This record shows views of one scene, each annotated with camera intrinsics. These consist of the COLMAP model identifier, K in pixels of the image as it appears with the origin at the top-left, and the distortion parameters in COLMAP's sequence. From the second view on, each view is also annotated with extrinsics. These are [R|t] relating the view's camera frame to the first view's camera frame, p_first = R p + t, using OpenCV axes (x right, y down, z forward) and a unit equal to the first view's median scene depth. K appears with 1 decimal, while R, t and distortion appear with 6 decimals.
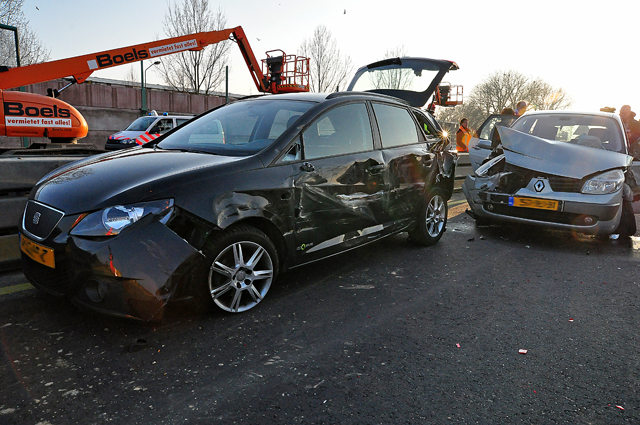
lens RADIAL K [[464.4, 0, 332.2], [0, 464.4, 210.1], [0, 0, 1]] dist [-0.133136, 0.113908]
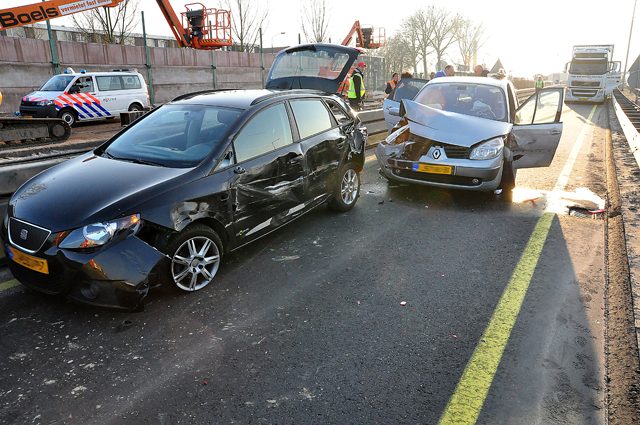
lens RADIAL K [[464.4, 0, 332.4], [0, 464.4, 209.6], [0, 0, 1]] dist [-0.133136, 0.113908]
pose [[0.987771, -0.069928, 0.139352, 0.010828], [0.050905, 0.989444, 0.135678, -0.118904], [-0.147369, -0.126925, 0.980904, -0.226311]]
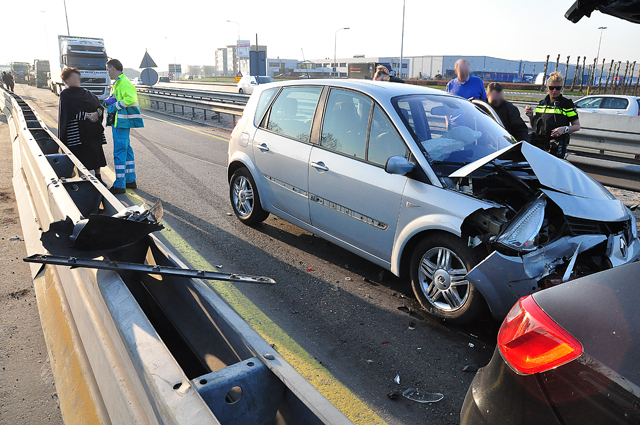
lens RADIAL K [[464.4, 0, 325.8], [0, 464.4, 202.1], [0, 0, 1]] dist [-0.133136, 0.113908]
pose [[0.285268, -0.257580, 0.923187, -0.259986], [0.114424, 0.965475, 0.234021, -0.410510], [-0.951593, 0.038876, 0.304892, 1.655930]]
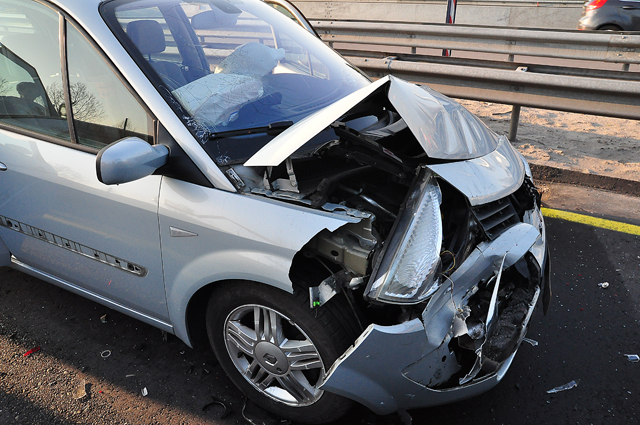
lens RADIAL K [[464.4, 0, 328.7], [0, 464.4, 211.1], [0, 0, 1]] dist [-0.133136, 0.113908]
pose [[-0.164784, -0.462257, 0.871301, 0.232089], [0.148857, 0.861603, 0.485264, -0.381125], [-0.975032, 0.209663, -0.073168, 1.663390]]
